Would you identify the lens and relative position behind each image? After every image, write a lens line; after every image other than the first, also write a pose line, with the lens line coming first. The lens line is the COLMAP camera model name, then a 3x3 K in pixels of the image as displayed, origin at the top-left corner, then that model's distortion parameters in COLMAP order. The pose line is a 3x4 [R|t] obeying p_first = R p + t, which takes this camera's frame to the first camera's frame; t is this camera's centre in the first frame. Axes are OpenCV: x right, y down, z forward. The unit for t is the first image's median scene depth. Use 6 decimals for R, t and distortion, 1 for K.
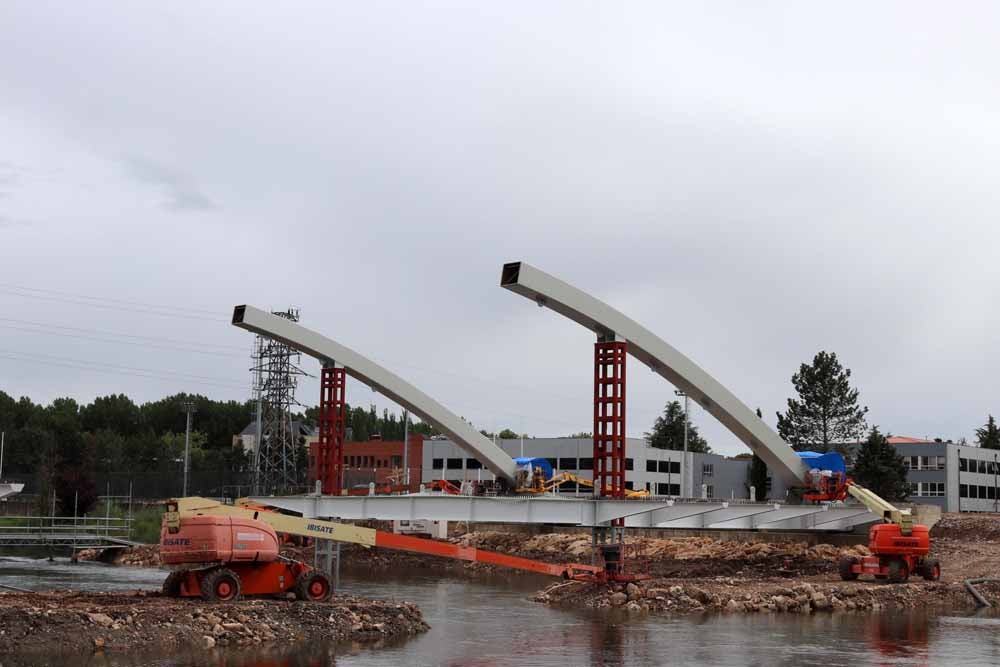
lens RADIAL K [[1712.6, 0, 500.0], [0, 1712.6, 333.5], [0, 0, 1]] dist [-0.007237, 0.180951]
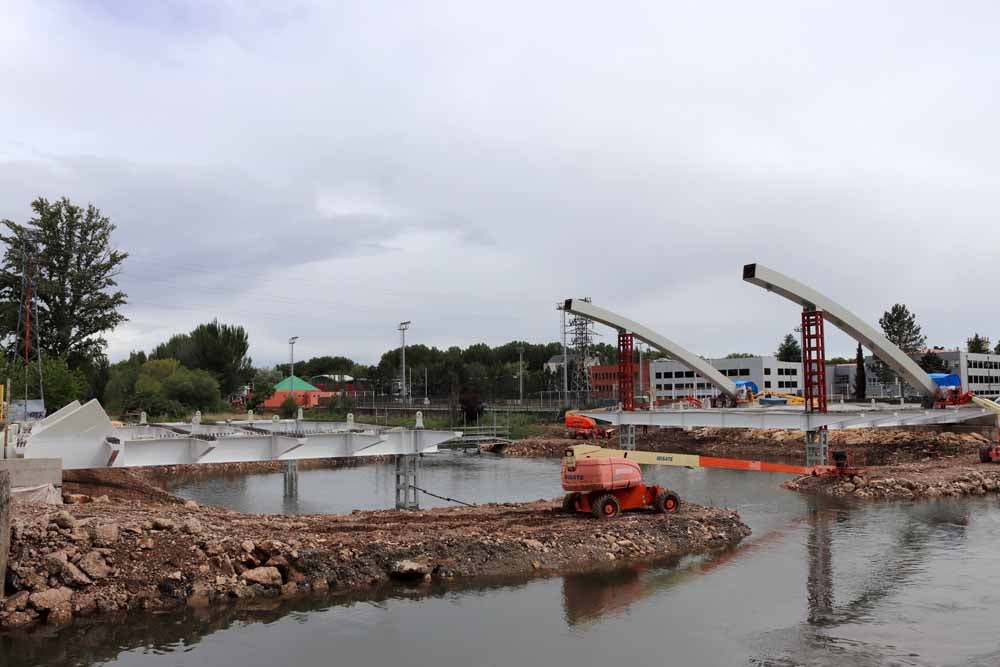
lens RADIAL K [[903.0, 0, 464.7], [0, 903.0, 329.6], [0, 0, 1]] dist [-0.177398, 0.176502]
pose [[0.971836, -0.048909, -0.230528, -0.041718], [0.055305, 0.998241, 0.021363, -0.009485], [0.229078, -0.033511, 0.972831, 0.107246]]
